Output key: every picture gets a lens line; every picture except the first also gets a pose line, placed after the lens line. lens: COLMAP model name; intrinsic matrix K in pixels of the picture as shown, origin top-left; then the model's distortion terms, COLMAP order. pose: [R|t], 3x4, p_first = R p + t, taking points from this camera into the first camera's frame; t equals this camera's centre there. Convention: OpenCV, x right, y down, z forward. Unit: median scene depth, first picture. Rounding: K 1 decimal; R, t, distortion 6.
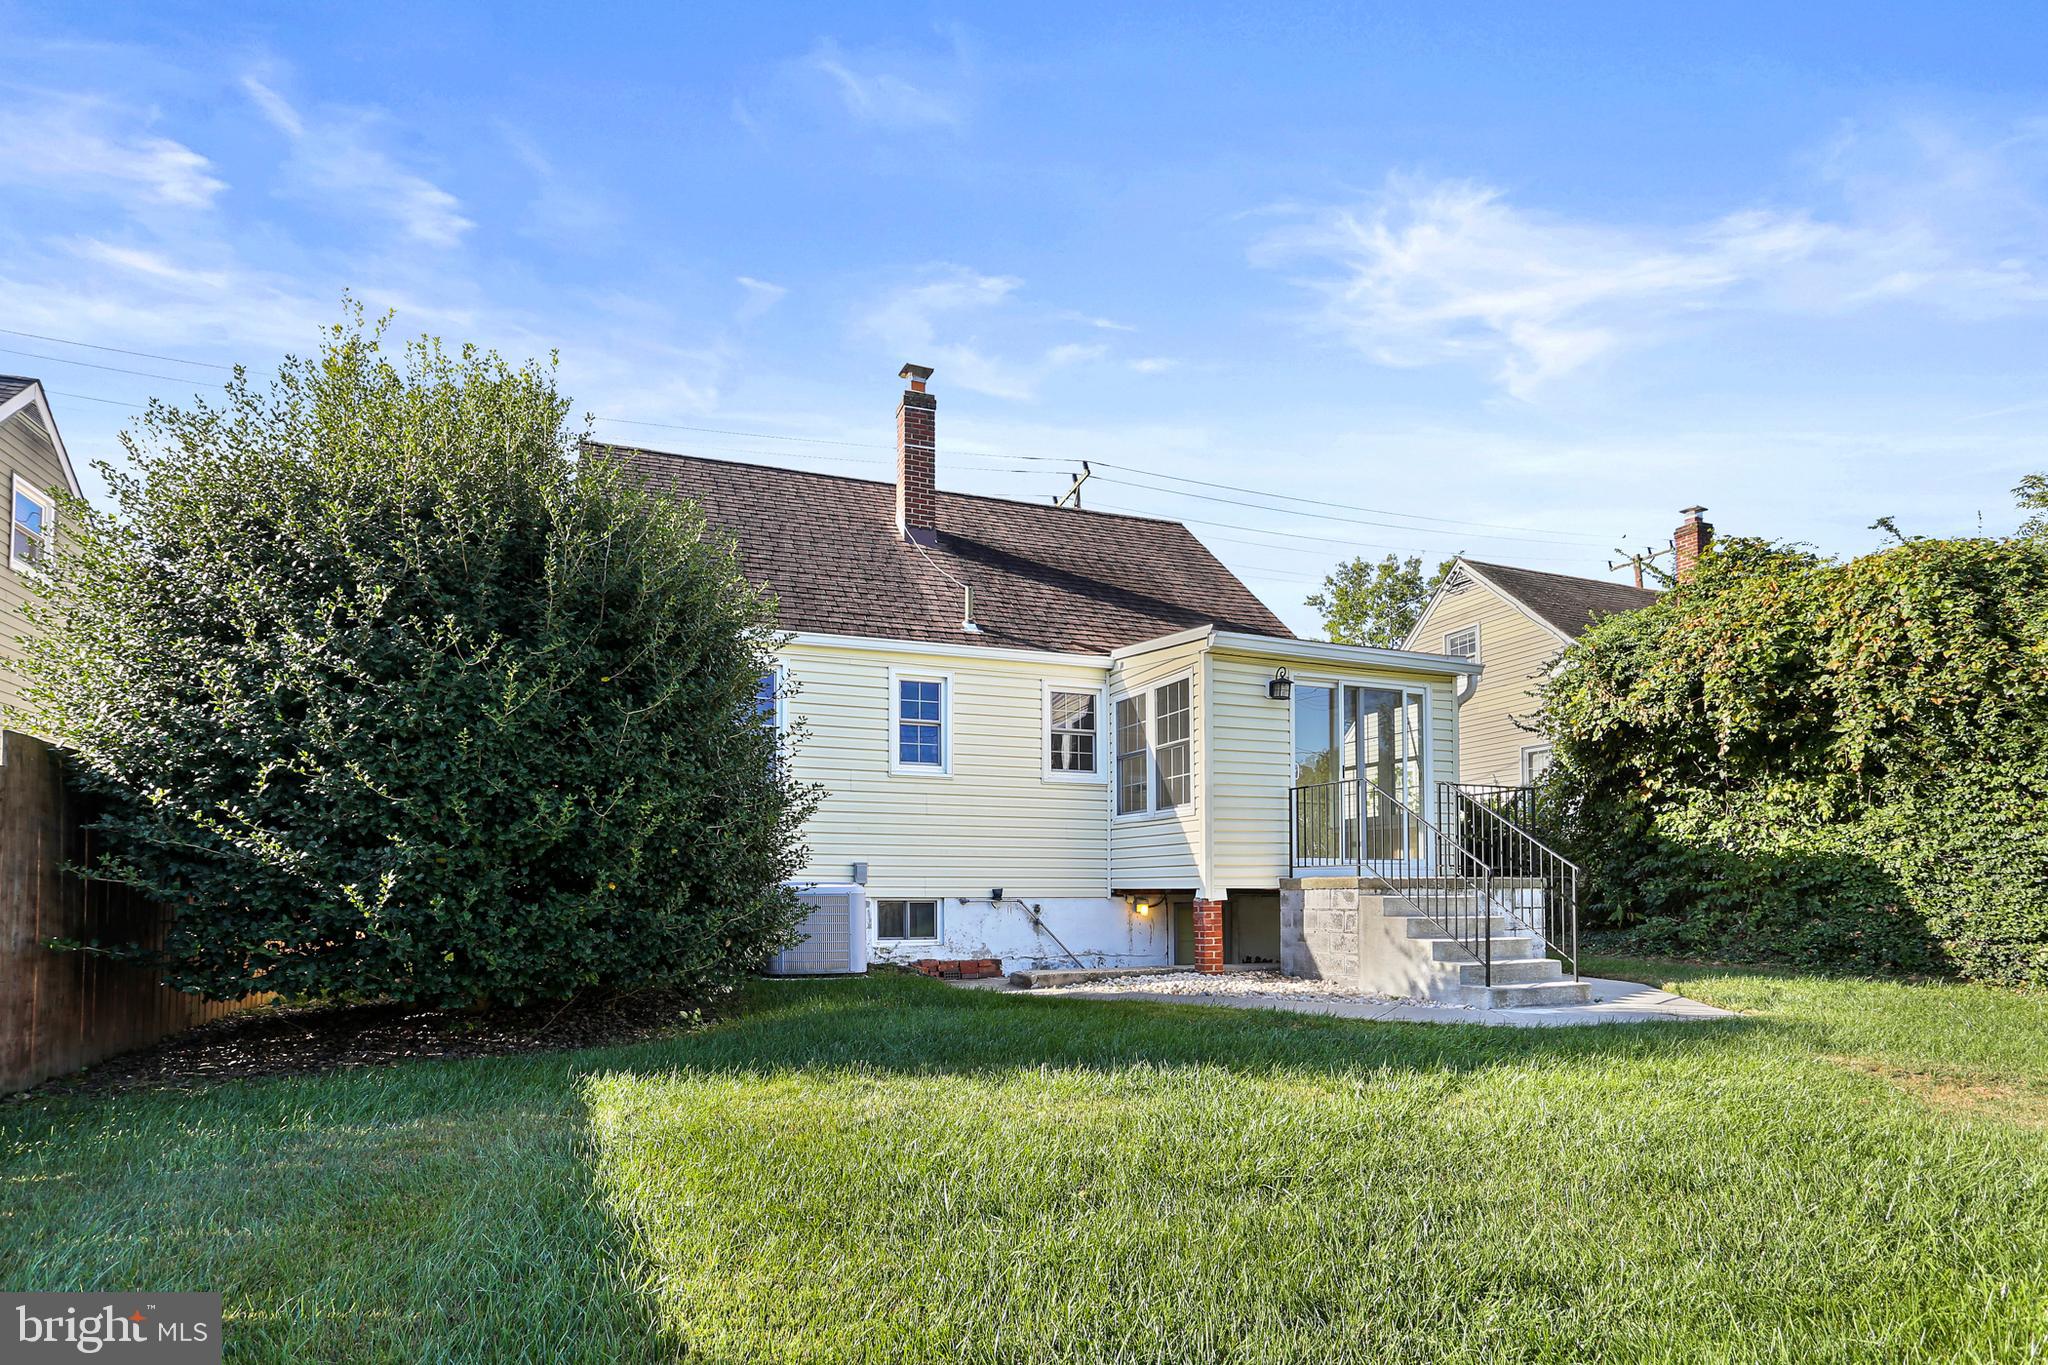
lens RADIAL K [[966.5, 0, 1024.0], [0, 966.5, 682.5], [0, 0, 1]] dist [-0.042524, 0.026141]
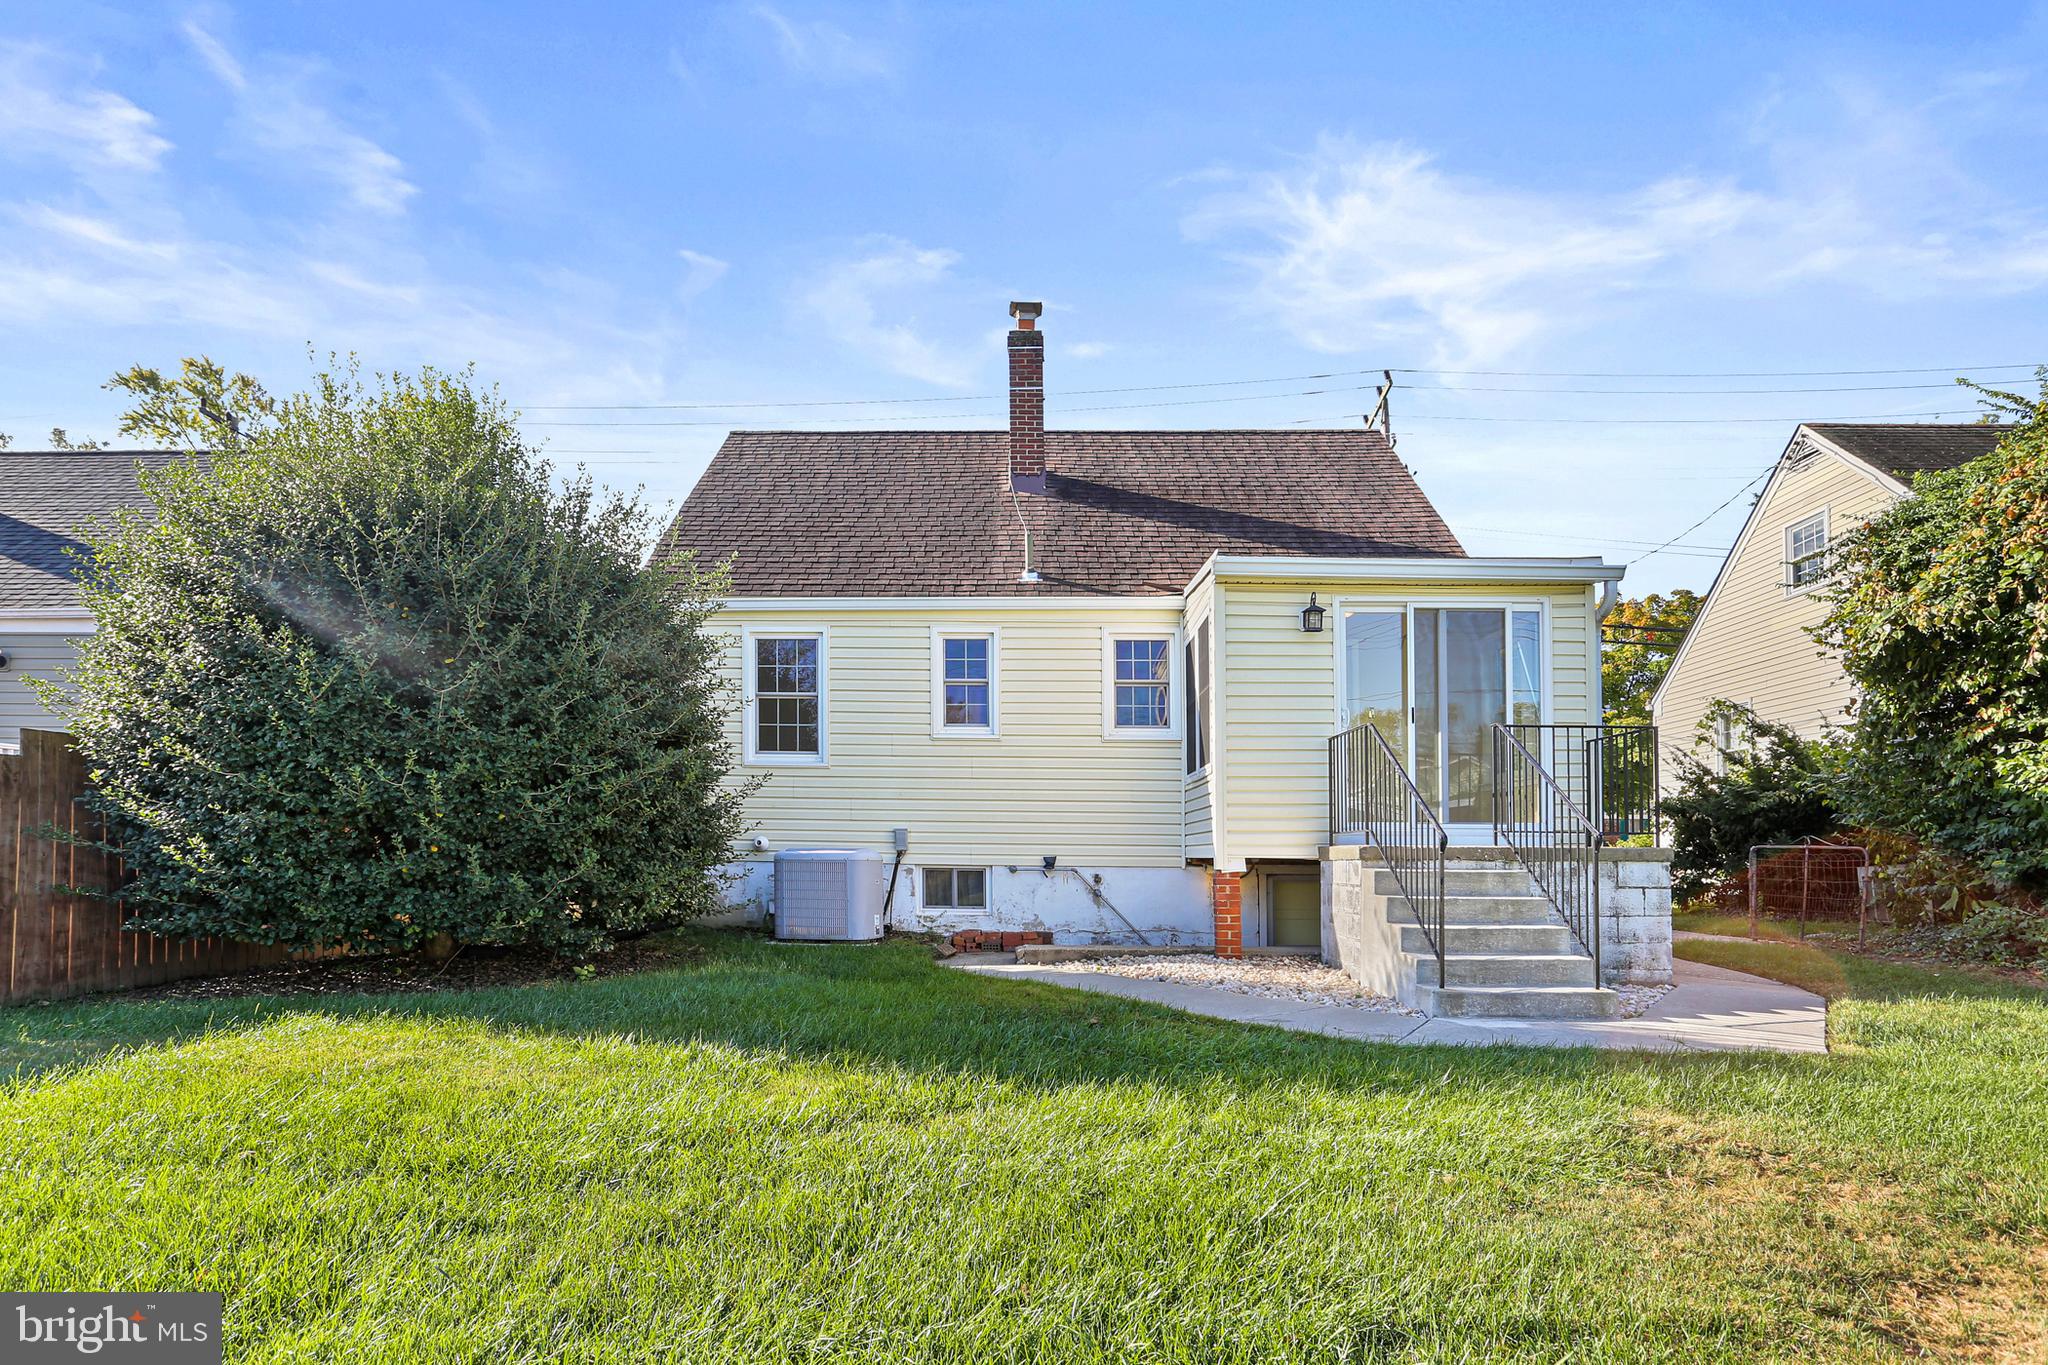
lens RADIAL K [[1018.0, 0, 1017.6], [0, 1018.0, 673.9], [0, 0, 1]] dist [-0.049948, 0.033119]
pose [[0.930534, -0.056652, -0.361797, 0.303031], [0.068300, 0.997475, 0.019478, 0.017482], [0.359780, -0.042835, 0.932053, 0.085585]]
